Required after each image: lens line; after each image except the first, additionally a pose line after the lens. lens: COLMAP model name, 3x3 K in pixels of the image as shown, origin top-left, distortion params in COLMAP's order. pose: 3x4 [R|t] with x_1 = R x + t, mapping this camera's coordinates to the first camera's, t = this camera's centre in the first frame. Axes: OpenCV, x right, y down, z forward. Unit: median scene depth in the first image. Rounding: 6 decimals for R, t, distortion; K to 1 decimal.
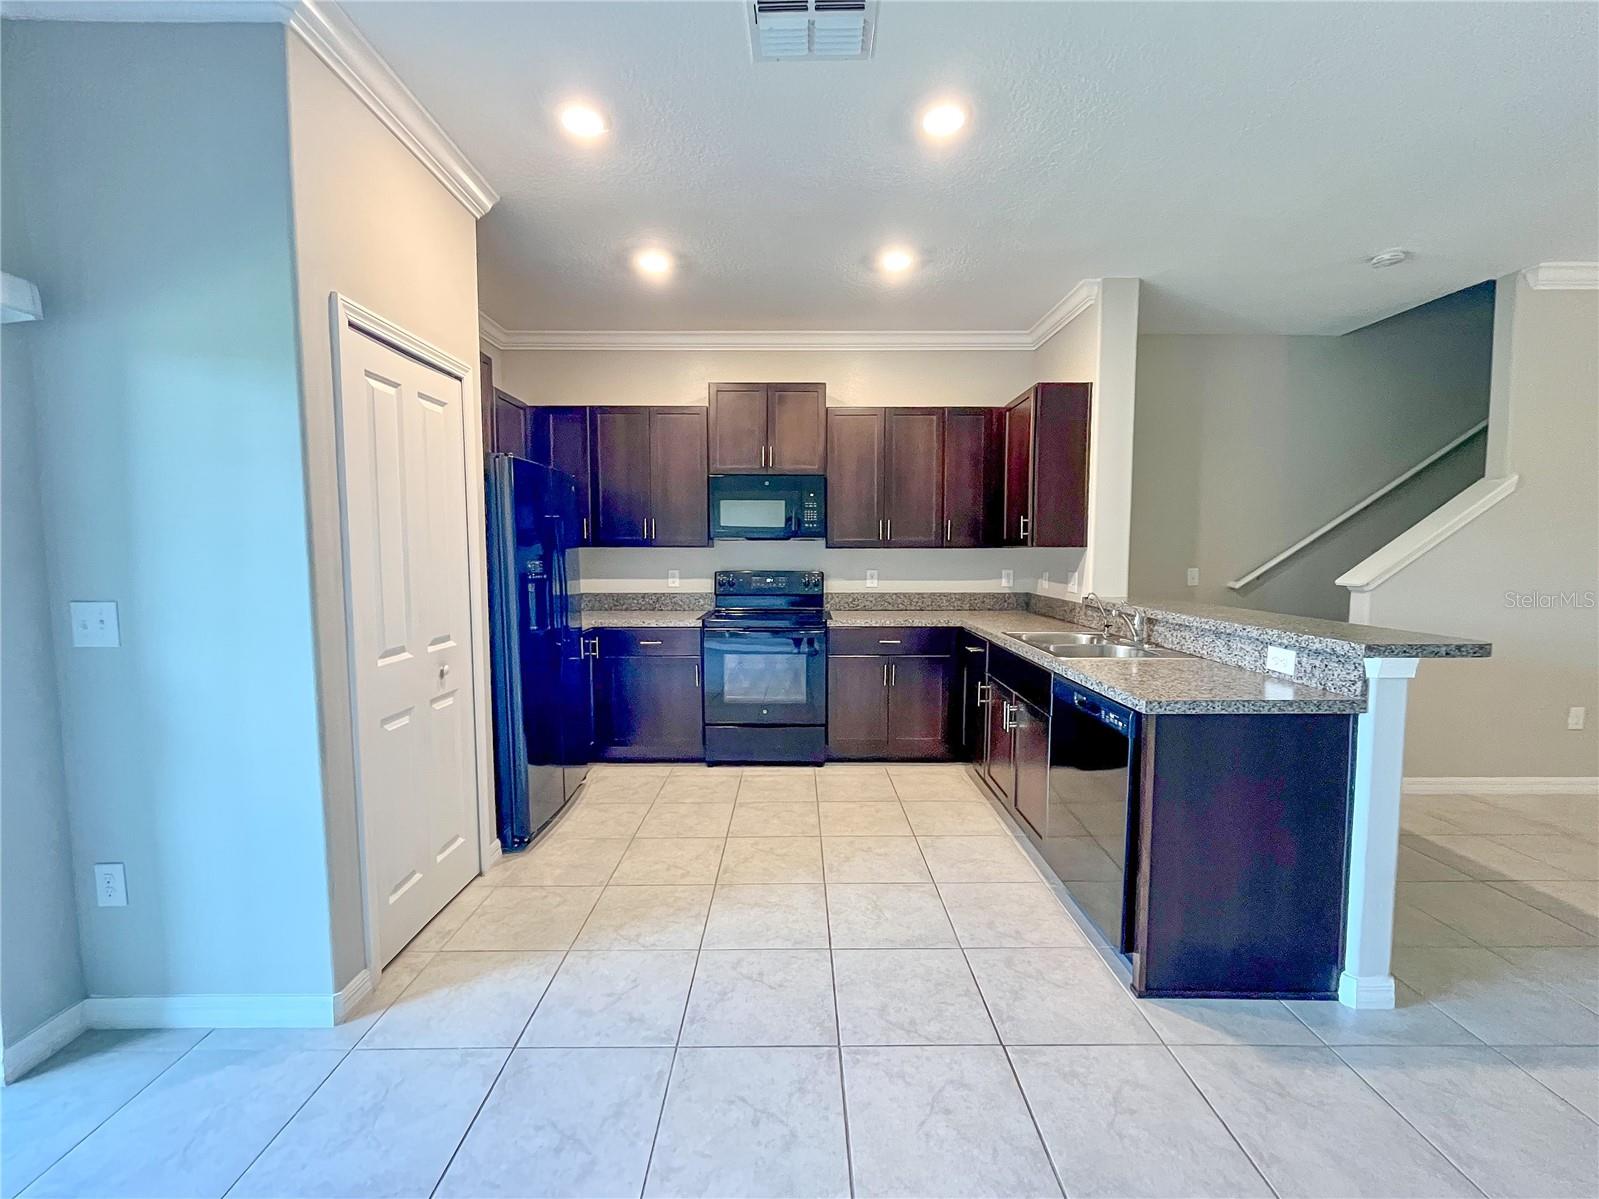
lens RADIAL K [[658.4, 0, 798.1], [0, 658.4, 598.9], [0, 0, 1]] dist [-0.005772, 0.001187]
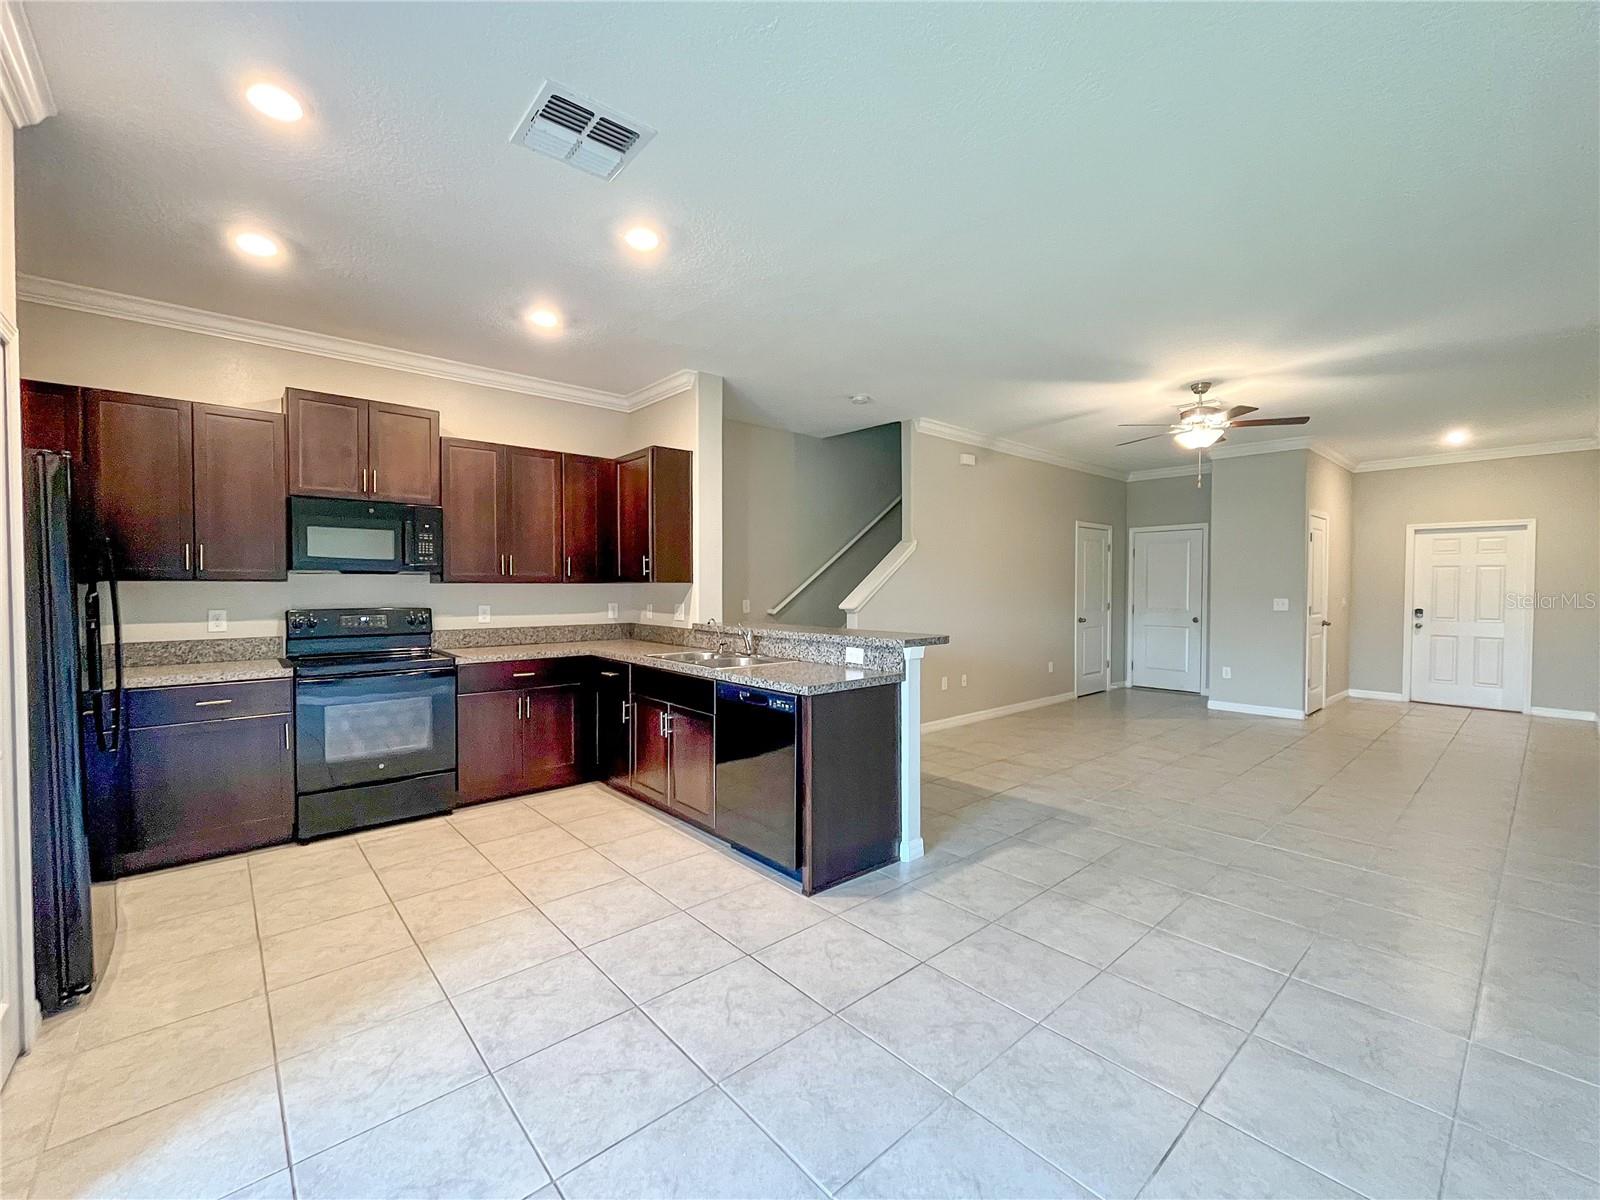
lens RADIAL K [[658.8, 0, 793.0], [0, 658.8, 600.5], [0, 0, 1]] dist [-0.005772, 0.001187]
pose [[0.757234, -0.014421, 0.652984, -0.242673], [0.048792, 0.998212, -0.034536, 0.006694], [-0.651319, 0.058013, 0.756584, -0.055094]]
